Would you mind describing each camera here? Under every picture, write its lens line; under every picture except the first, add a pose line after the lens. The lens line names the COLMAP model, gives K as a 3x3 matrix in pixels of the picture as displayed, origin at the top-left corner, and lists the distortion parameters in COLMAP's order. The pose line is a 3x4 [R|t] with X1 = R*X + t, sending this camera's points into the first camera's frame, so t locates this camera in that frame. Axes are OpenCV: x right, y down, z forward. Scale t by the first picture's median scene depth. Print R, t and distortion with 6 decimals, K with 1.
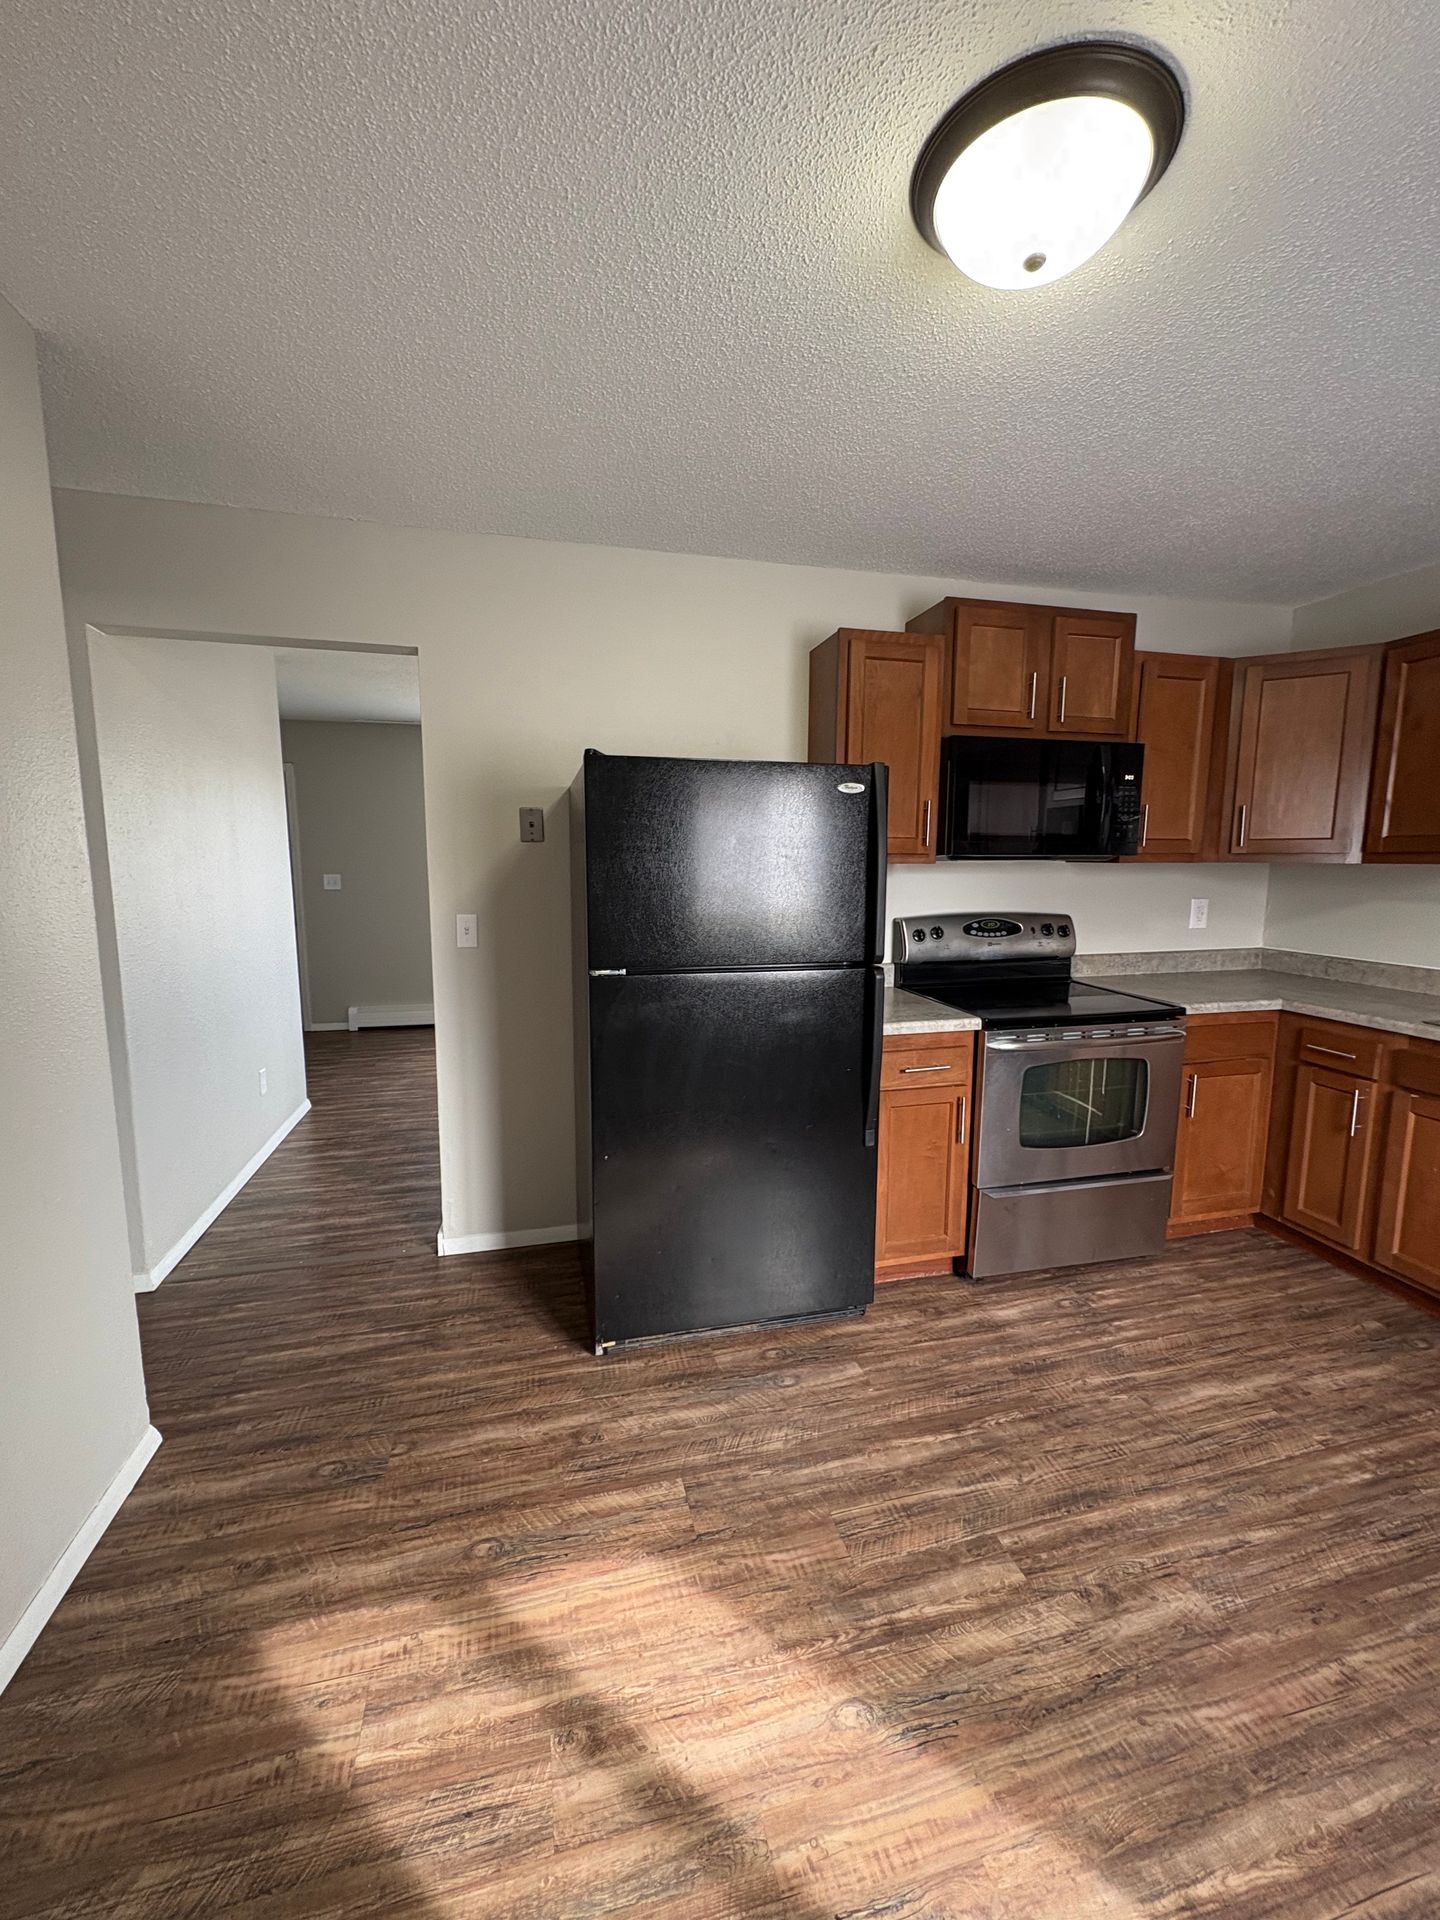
lens RADIAL K [[762.9, 0, 719.3], [0, 762.9, 958.6], [0, 0, 1]] dist [0.000583, 0.000188]
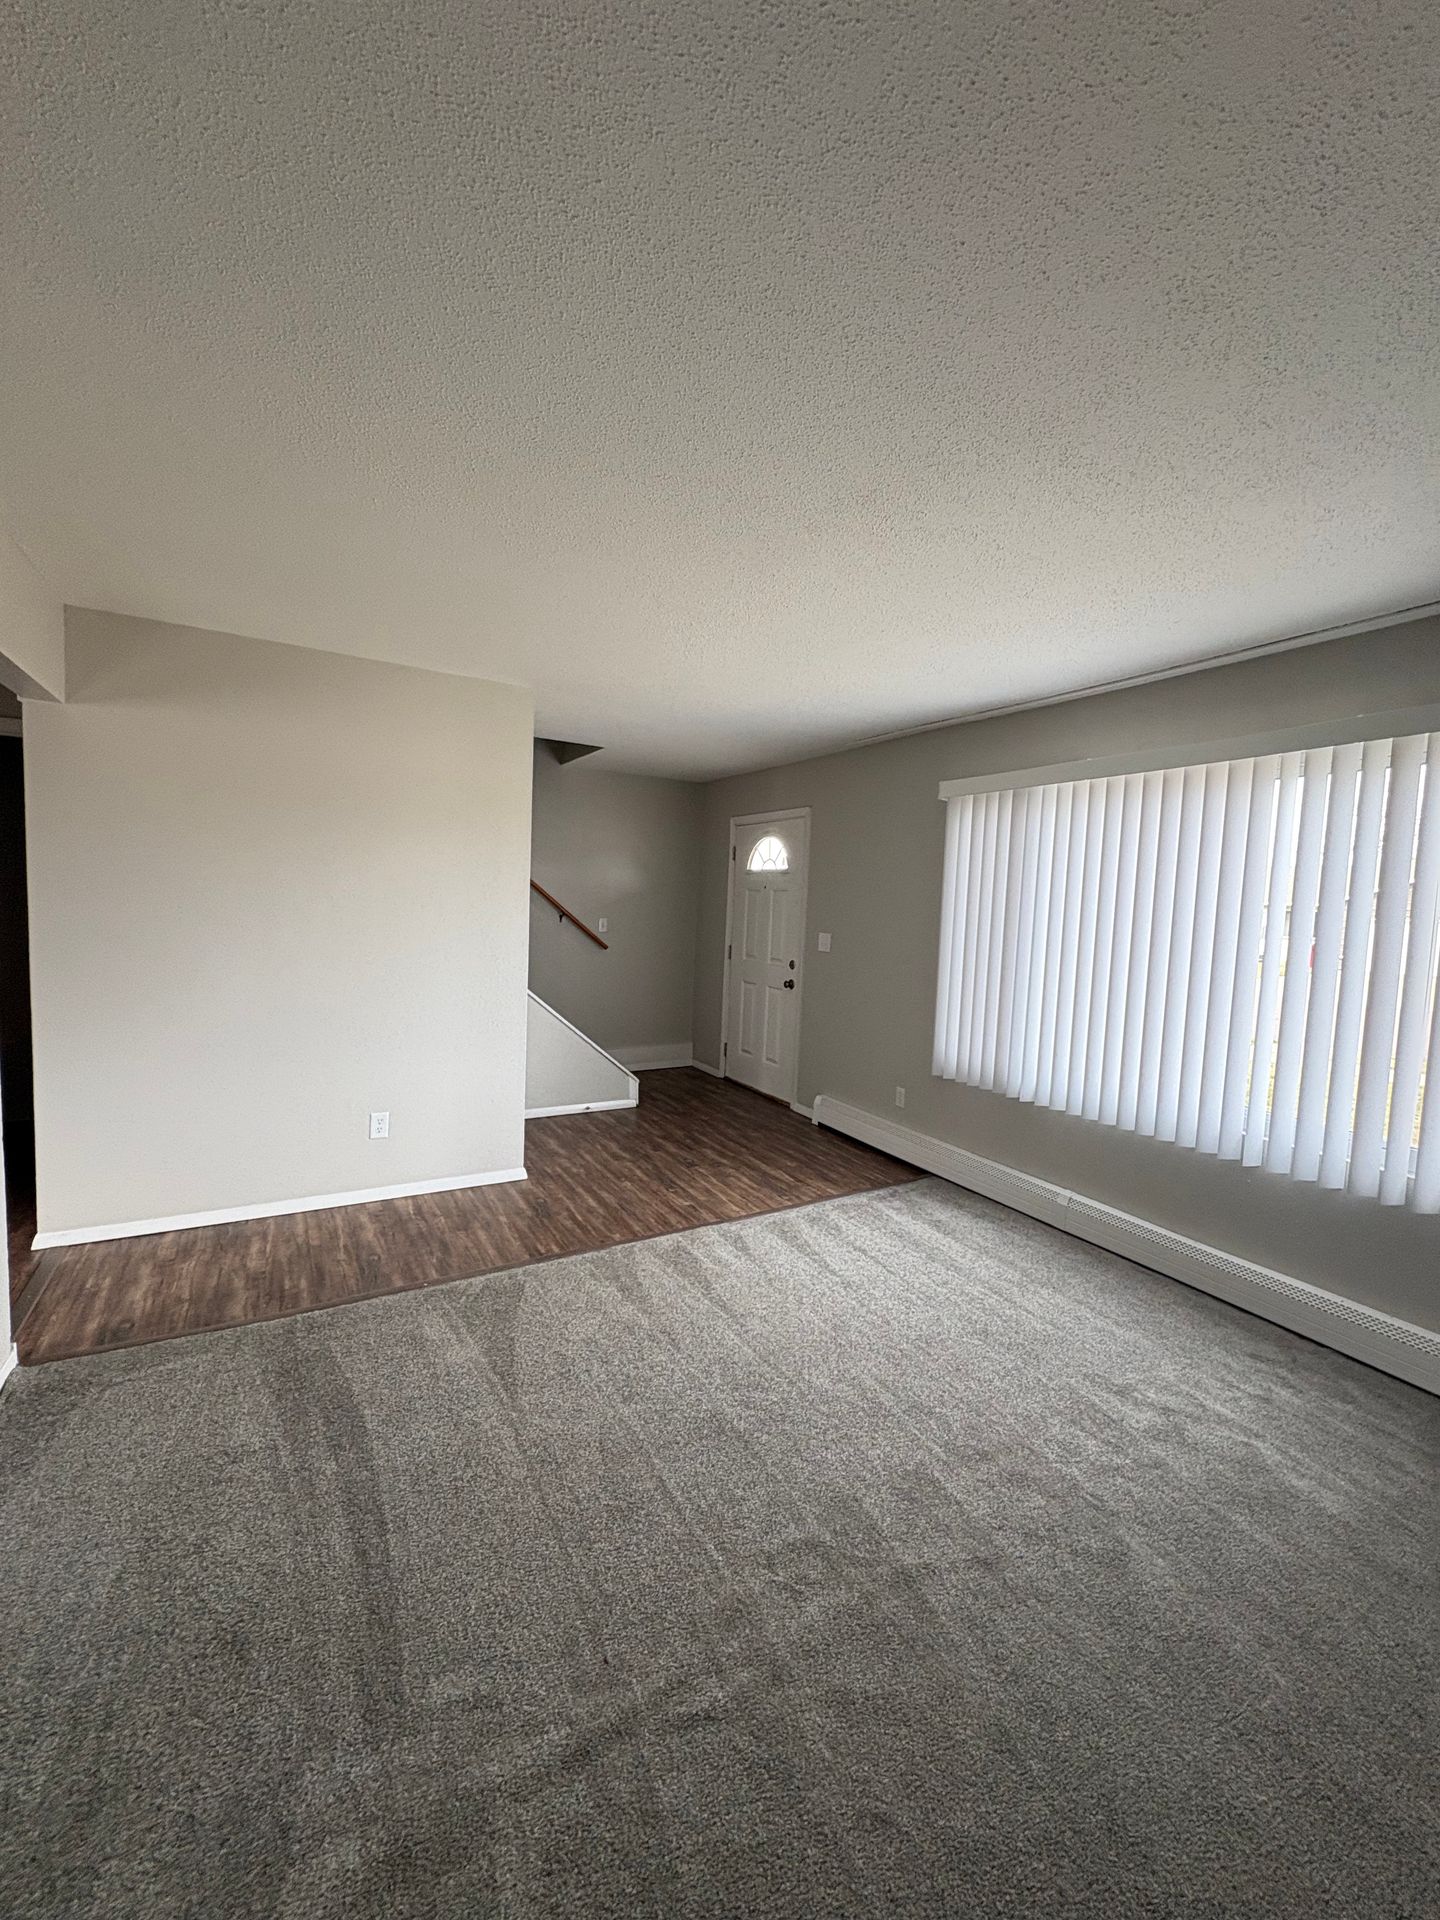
lens RADIAL K [[762.9, 0, 720.0], [0, 762.9, 954.0], [0, 0, 1]] dist [0.000583, 0.000188]
pose [[0.270533, 0.079752, -0.959402, 0.693360], [-0.165599, 0.985564, 0.035231, -0.254990], [0.948361, 0.149345, 0.279835, 1.697754]]
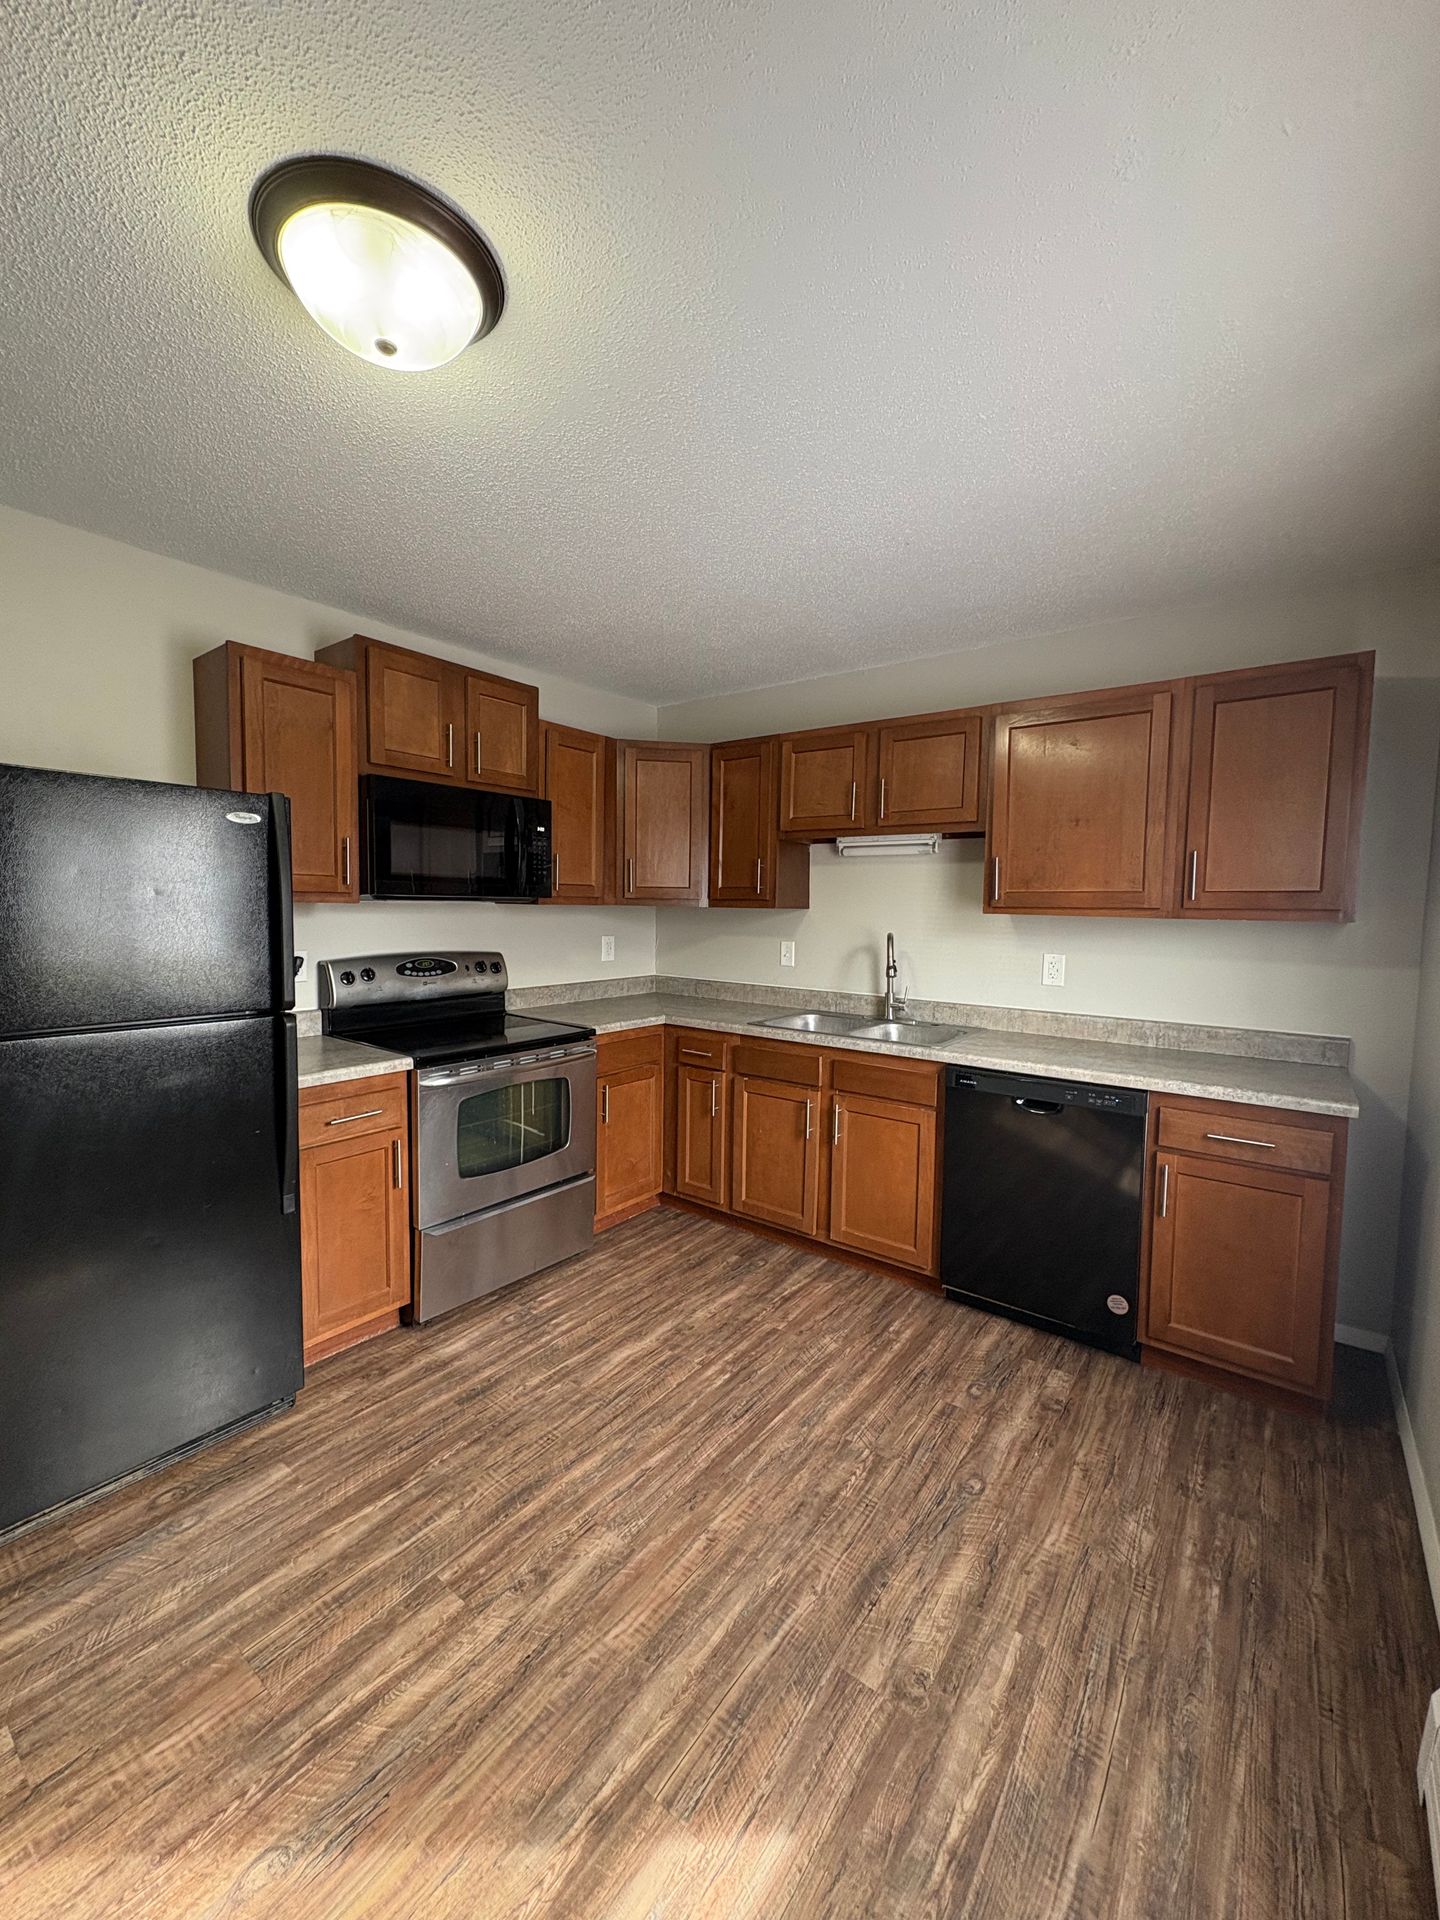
lens RADIAL K [[762.9, 0, 717.4], [0, 762.9, 959.7], [0, 0, 1]] dist [0.000583, 0.000188]
pose [[0.782926, -0.033318, 0.621223, 0.039883], [0.066152, 0.997362, -0.029879, 0.006882], [-0.618588, 0.064488, 0.783064, -0.038497]]
